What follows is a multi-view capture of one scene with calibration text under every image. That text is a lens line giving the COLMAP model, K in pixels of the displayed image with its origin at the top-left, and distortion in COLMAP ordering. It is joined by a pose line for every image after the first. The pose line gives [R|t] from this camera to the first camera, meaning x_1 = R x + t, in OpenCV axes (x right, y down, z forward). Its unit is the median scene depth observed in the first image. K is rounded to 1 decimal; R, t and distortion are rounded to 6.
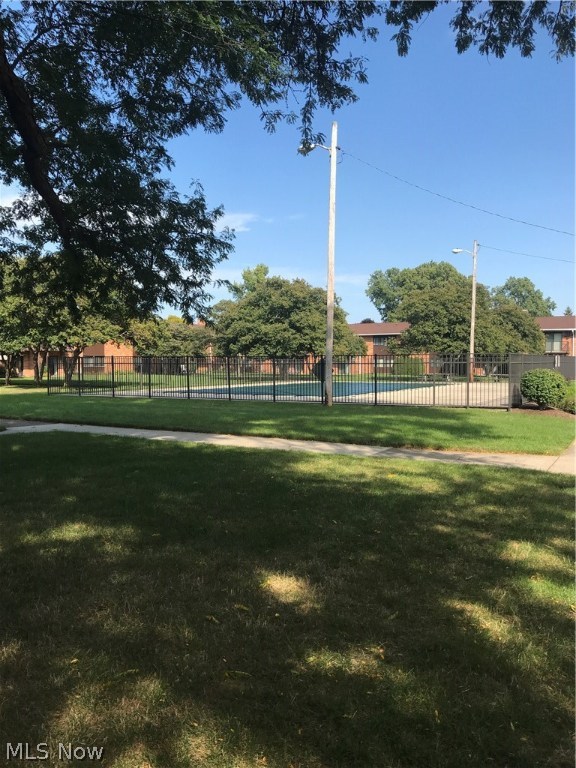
lens RADIAL K [[621.5, 0, 284.0], [0, 621.5, 383.8], [0, 0, 1]] dist [0.007676, -0.000664]
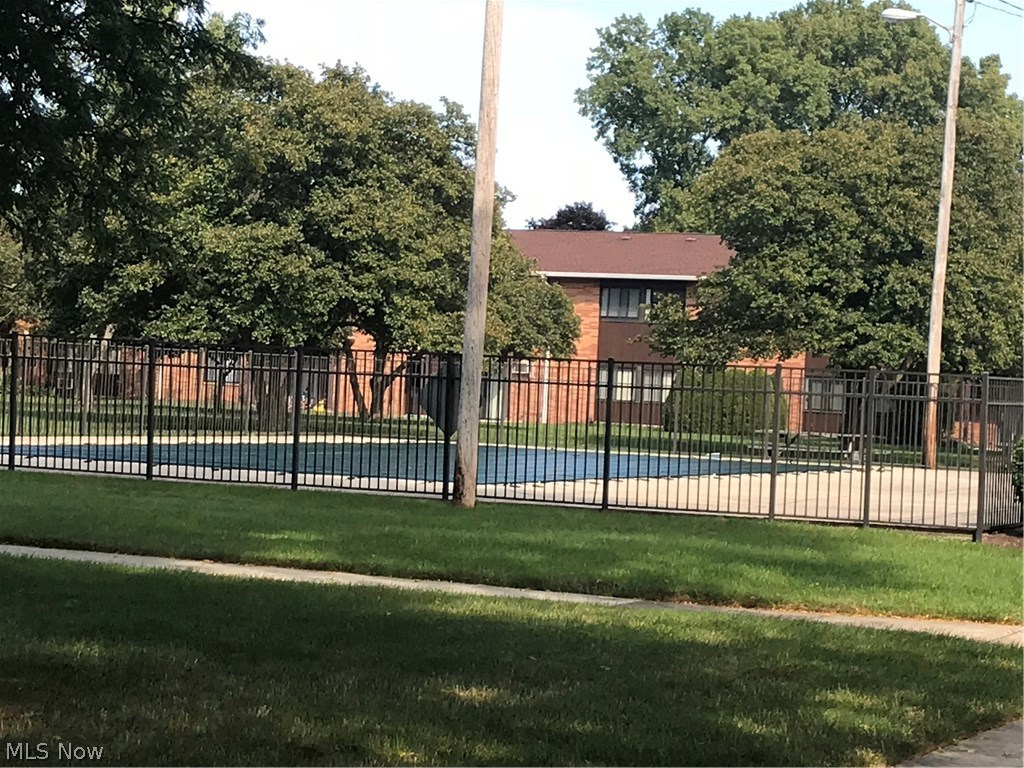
lens RADIAL K [[3165.0, 0, 512.3], [0, 3165.0, 384.1], [0, 0, 1]] dist [0.018043, 0.000000]
pose [[0.991718, 0.049032, 0.118708, -0.064165], [-0.045688, 0.998483, -0.030732, 0.012372], [-0.120034, 0.025054, 0.992454, -0.410949]]
